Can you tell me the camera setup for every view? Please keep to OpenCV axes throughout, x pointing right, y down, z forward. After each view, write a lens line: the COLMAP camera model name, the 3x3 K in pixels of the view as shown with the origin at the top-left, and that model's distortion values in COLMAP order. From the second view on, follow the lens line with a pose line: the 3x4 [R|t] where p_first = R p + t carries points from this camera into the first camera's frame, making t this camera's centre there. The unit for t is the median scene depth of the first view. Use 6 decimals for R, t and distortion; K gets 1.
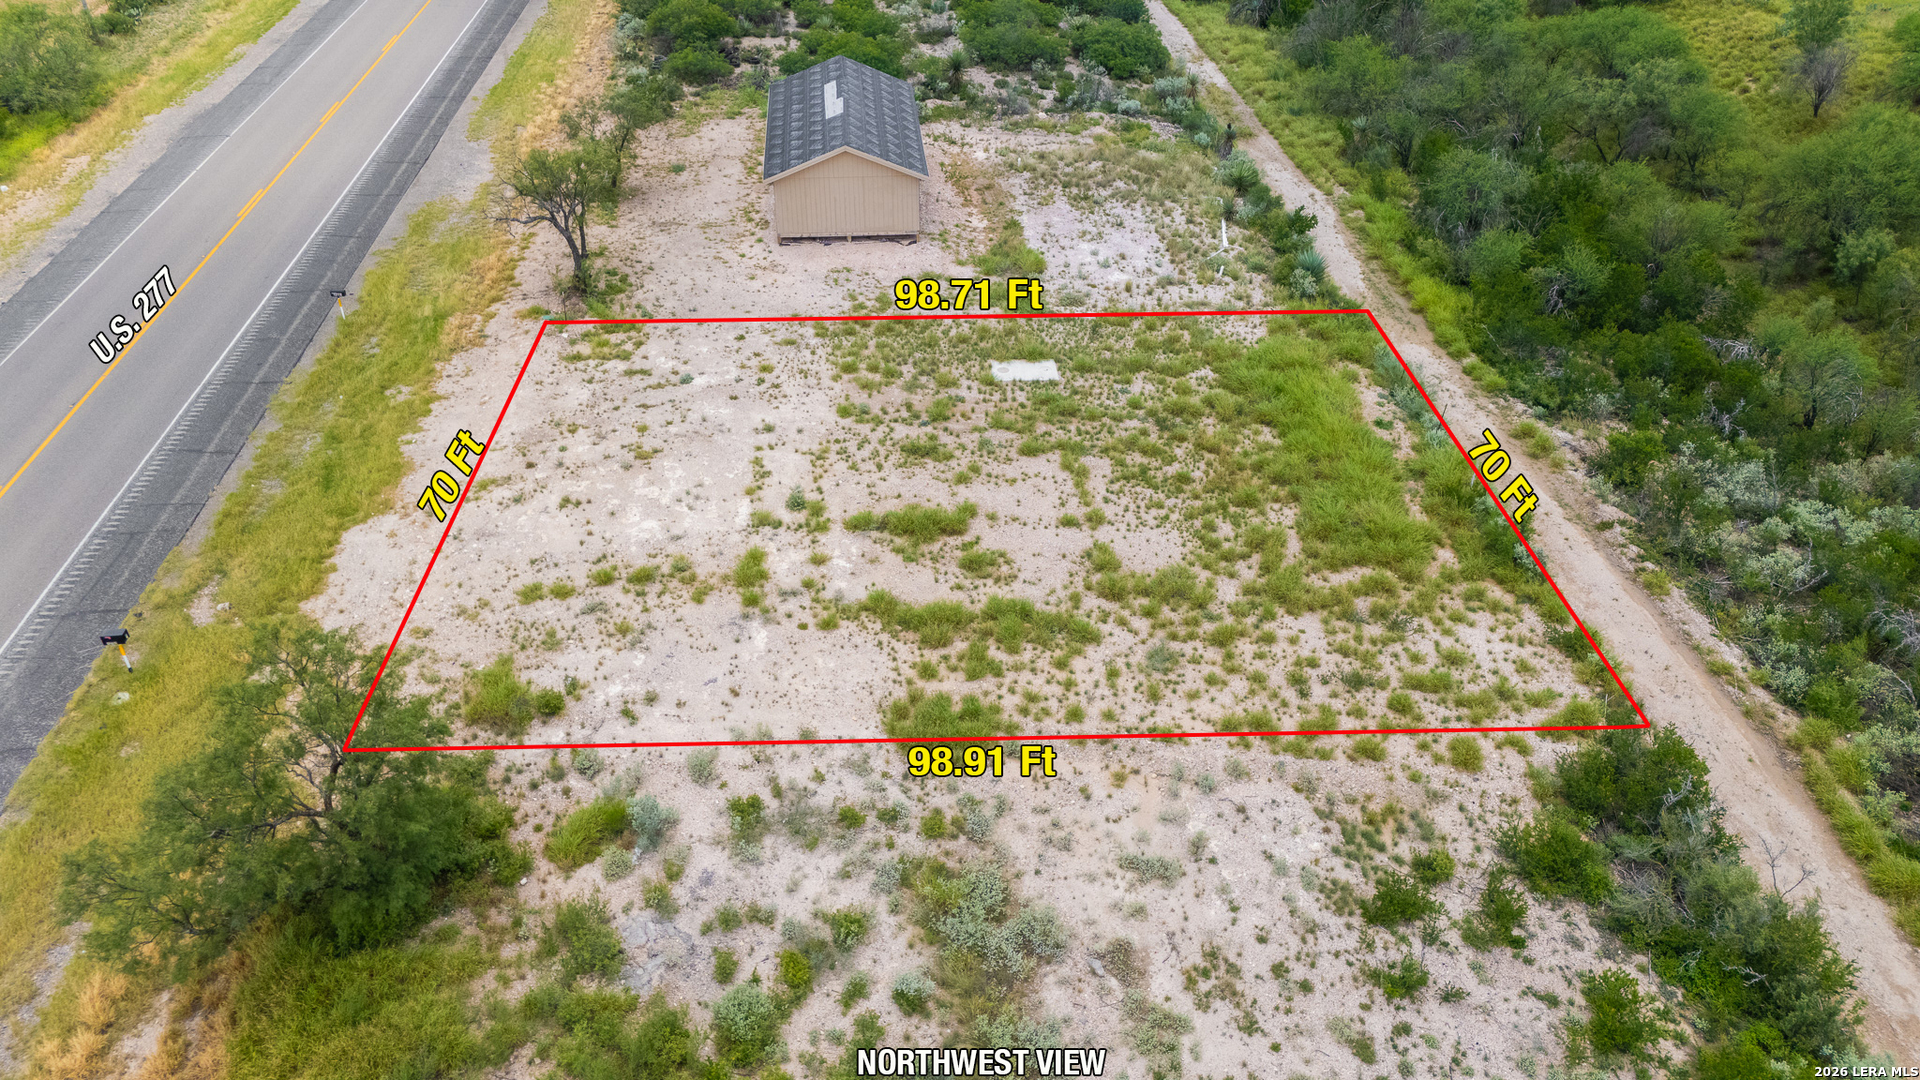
lens RADIAL K [[1413.0, 0, 953.1], [0, 1413.0, 532.9], [0, 0, 1]] dist [0.102320, -0.127098]
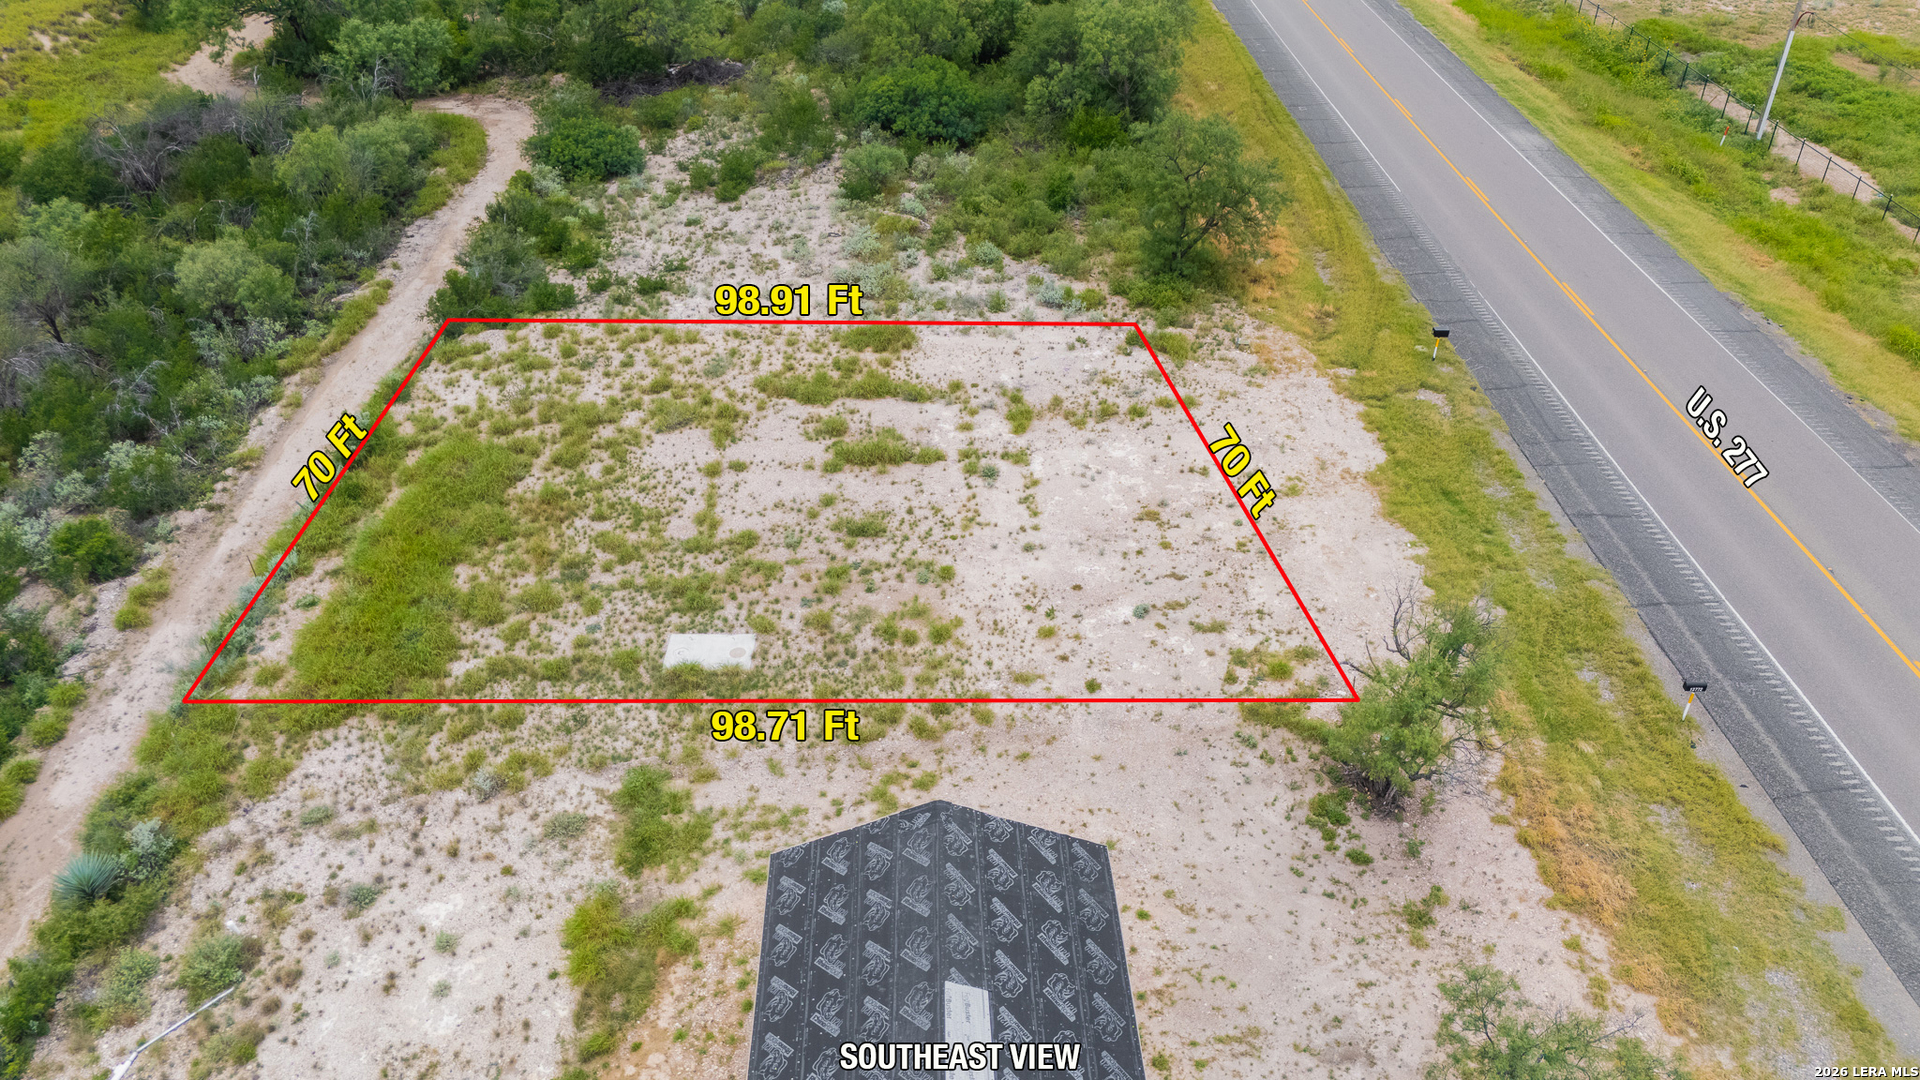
lens RADIAL K [[1413.0, 0, 953.1], [0, 1413.0, 532.9], [0, 0, 1]] dist [0.102320, -0.127098]
pose [[-0.998654, -0.034740, 0.038501, -0.142258], [0.022970, 0.369310, 0.929022, -1.123136], [-0.046493, 0.928657, -0.368015, 1.622129]]
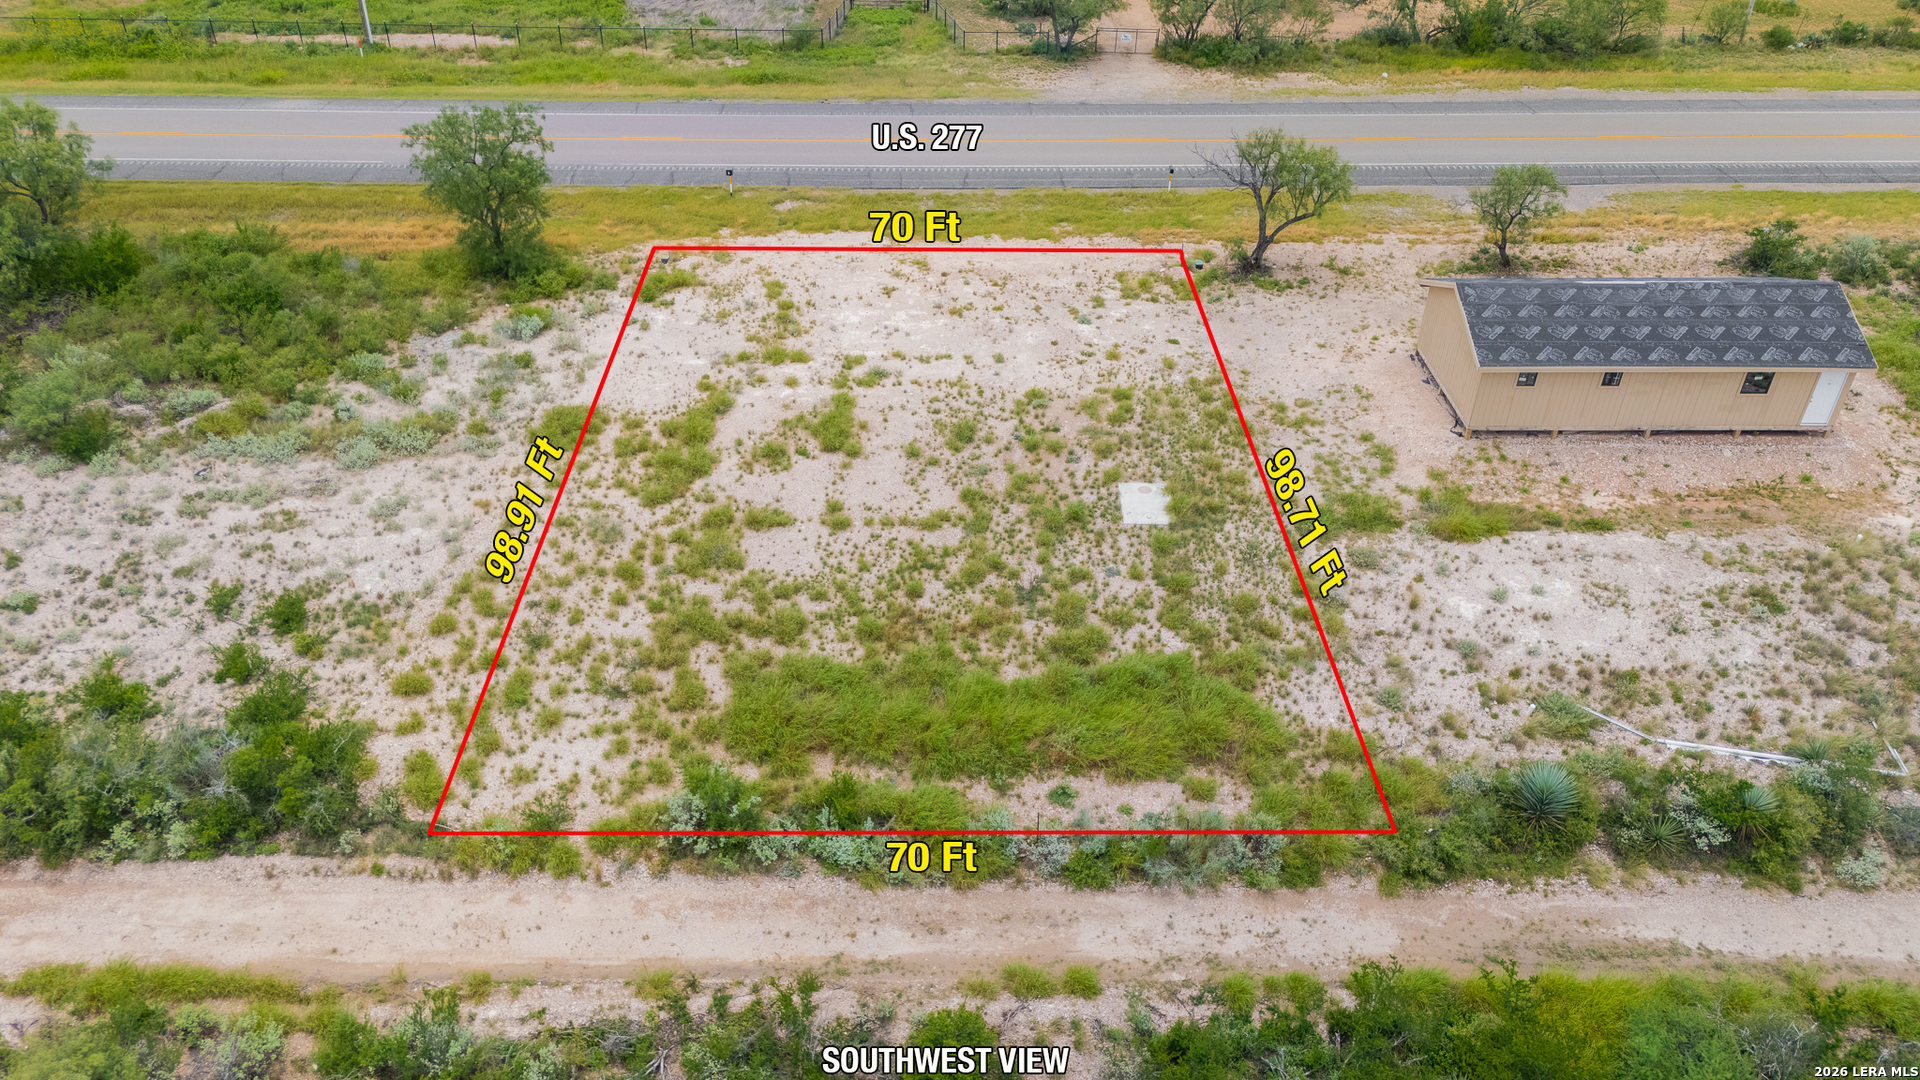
lens RADIAL K [[1413.0, 0, 953.1], [0, 1413.0, 532.9], [0, 0, 1]] dist [0.102320, -0.127098]
pose [[-0.063114, 0.558659, -0.826992, 1.055406], [-0.570791, 0.659532, 0.489096, -0.617060], [0.818666, 0.502909, 0.277252, 0.894951]]
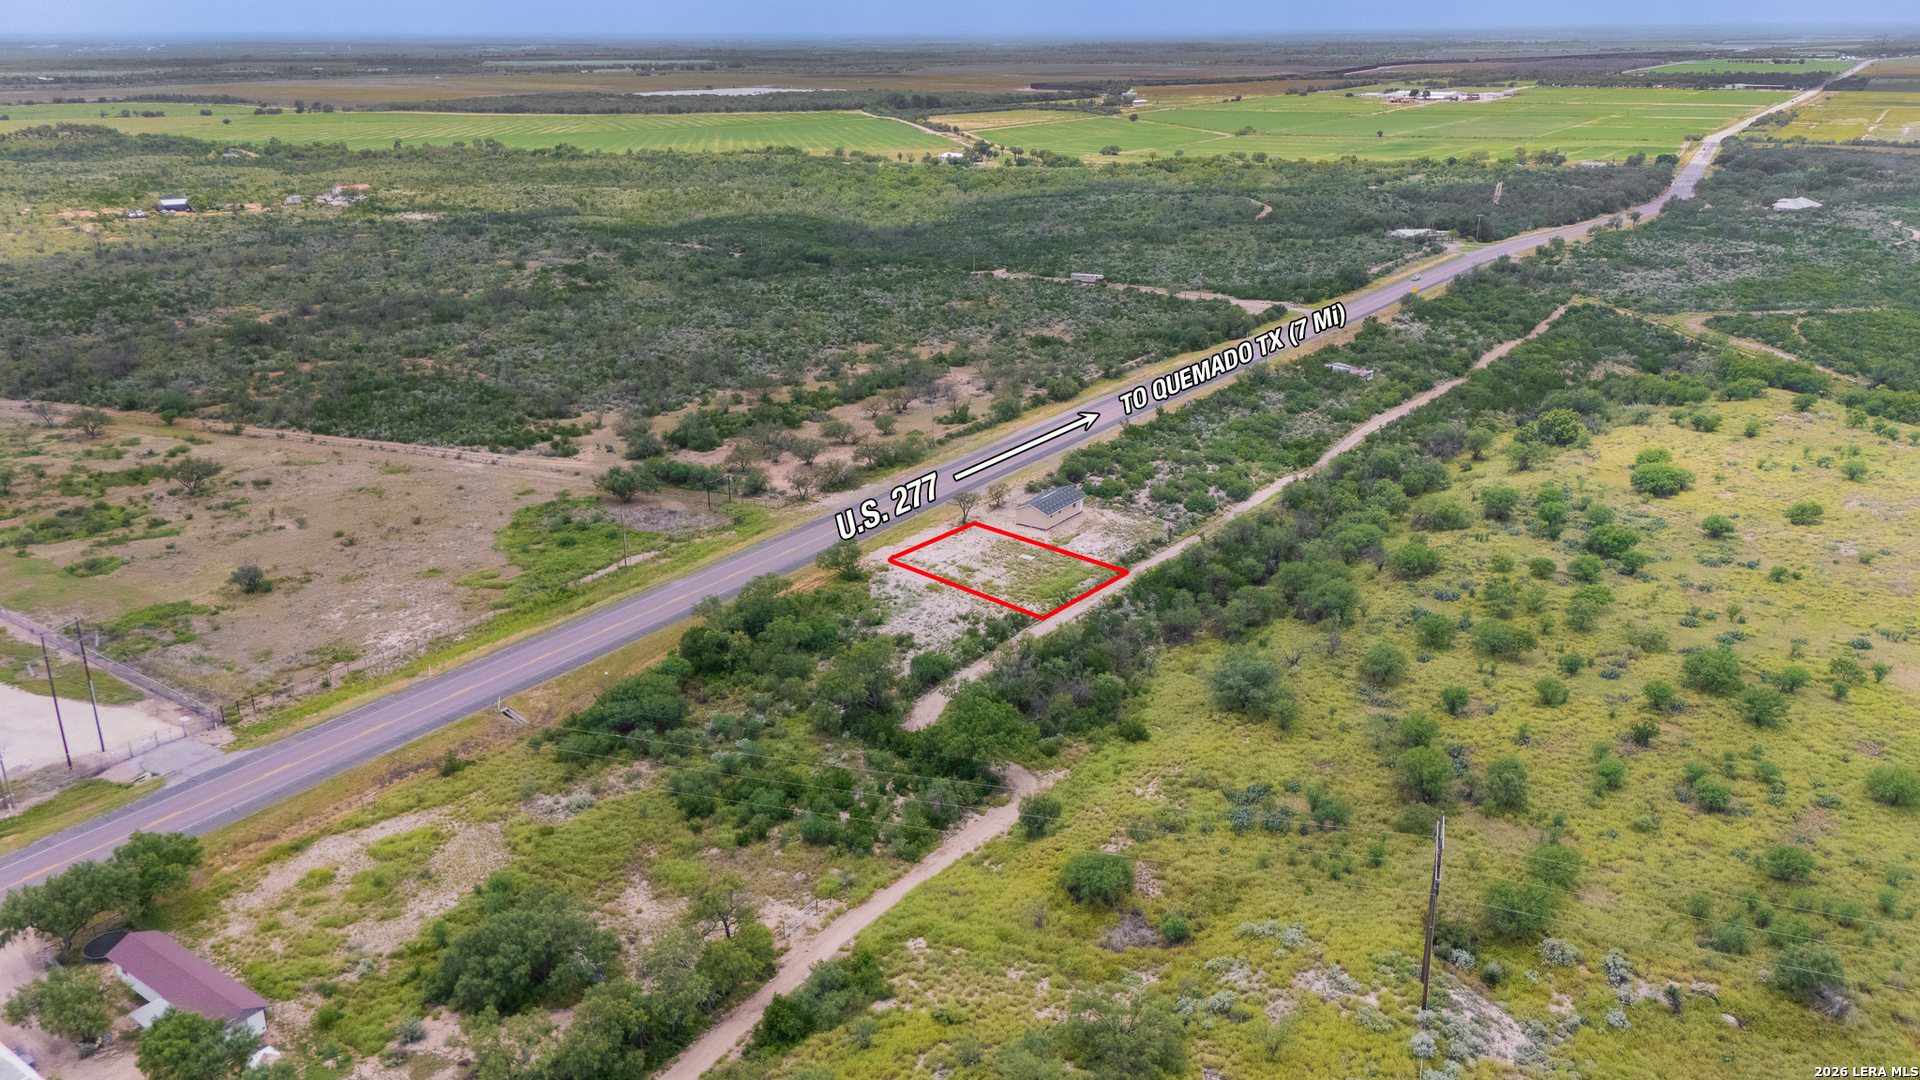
lens RADIAL K [[1413.0, 0, 953.1], [0, 1413.0, 532.9], [0, 0, 1]] dist [0.102320, -0.127098]
pose [[0.771314, 0.200844, -0.603935, 3.306778], [-0.347488, 0.927884, -0.135217, 0.642912], [0.533224, 0.314155, 0.785480, -3.405744]]
